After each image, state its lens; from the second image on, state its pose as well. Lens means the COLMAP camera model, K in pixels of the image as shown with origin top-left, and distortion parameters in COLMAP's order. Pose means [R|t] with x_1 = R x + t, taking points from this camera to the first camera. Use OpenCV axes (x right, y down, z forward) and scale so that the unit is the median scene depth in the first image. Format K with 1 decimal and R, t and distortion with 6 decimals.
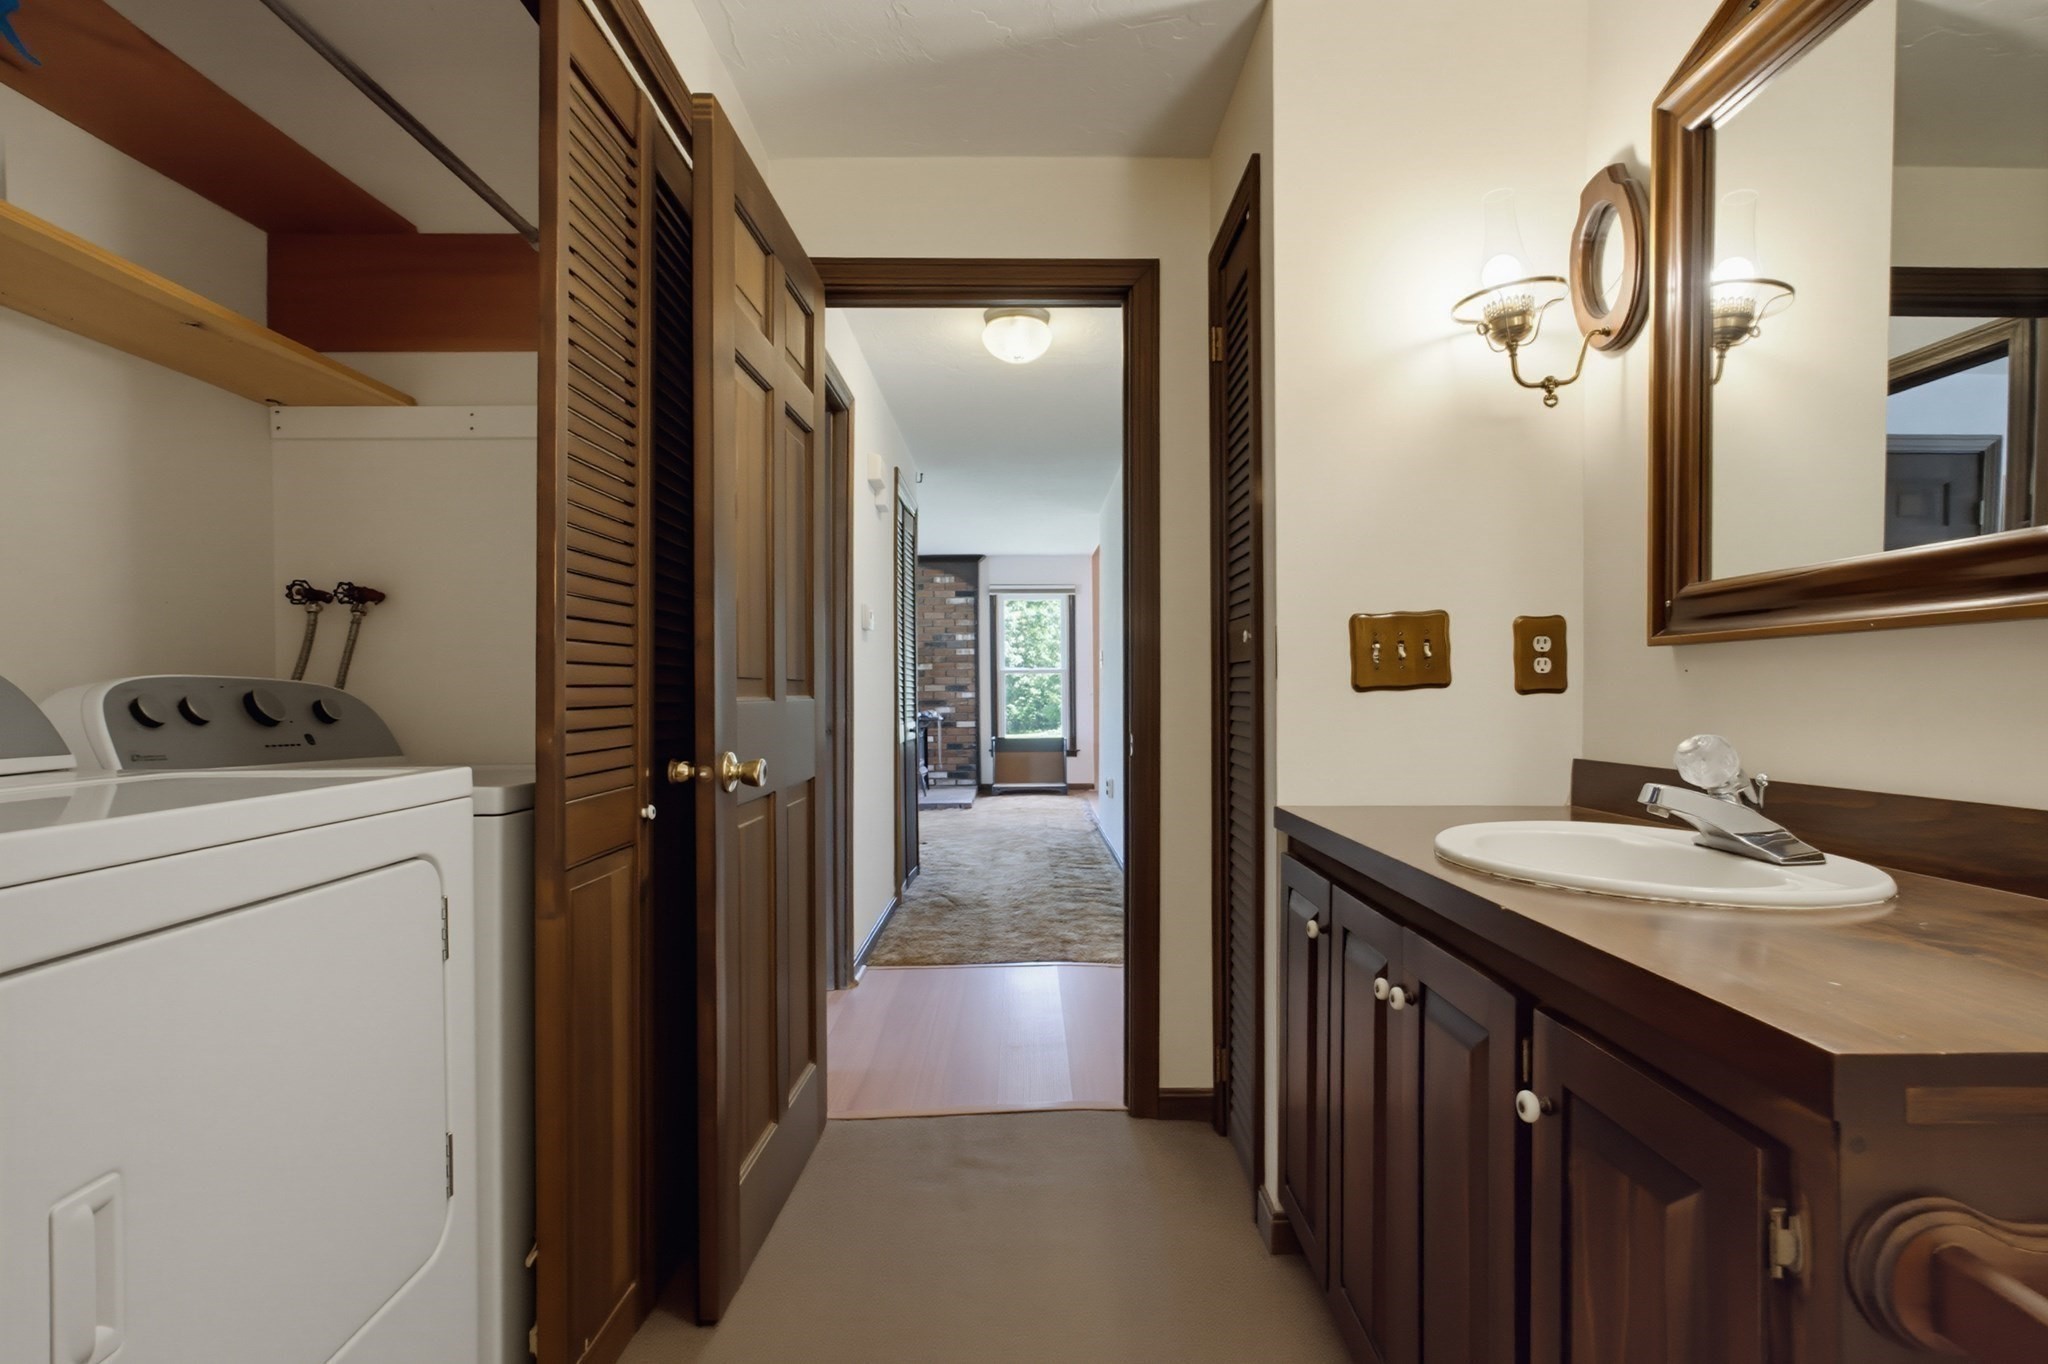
lens RADIAL K [[995.4, 0, 1029.6], [0, 995.4, 715.2], [0, 0, 1]] dist [-0.008353, 0.001128]
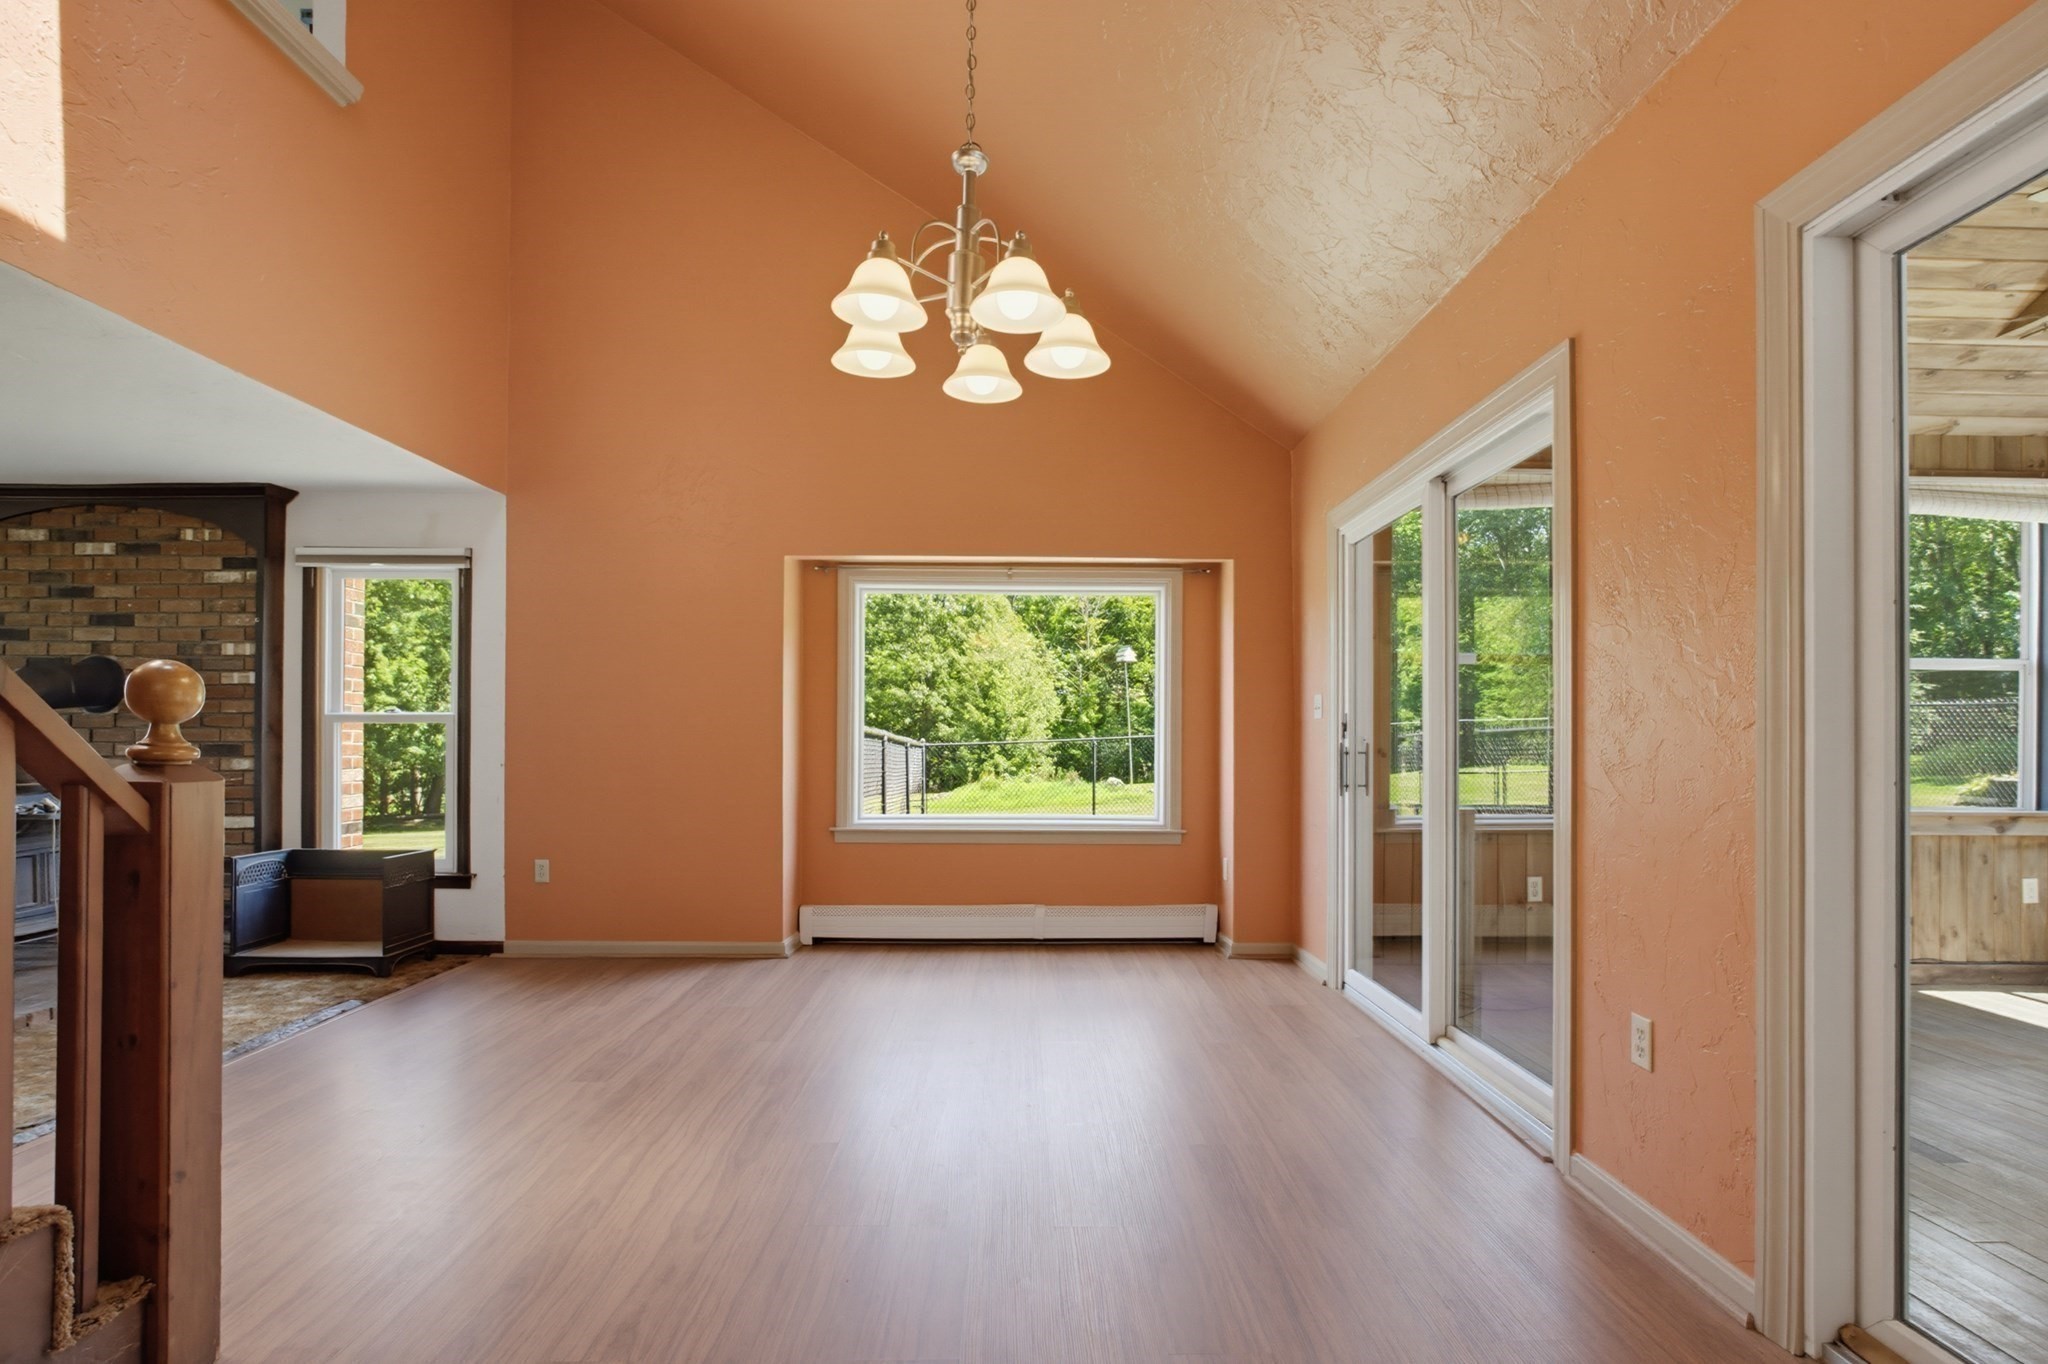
lens RADIAL K [[1009.2, 0, 1034.6], [0, 1009.2, 741.2], [0, 0, 1]] dist [-0.038196, 0.015231]
pose [[0.999902, 0.008478, -0.011115, 0.341815], [-0.008693, 0.999772, -0.019490, -0.025527], [0.010947, 0.019585, 0.999748, 0.505453]]
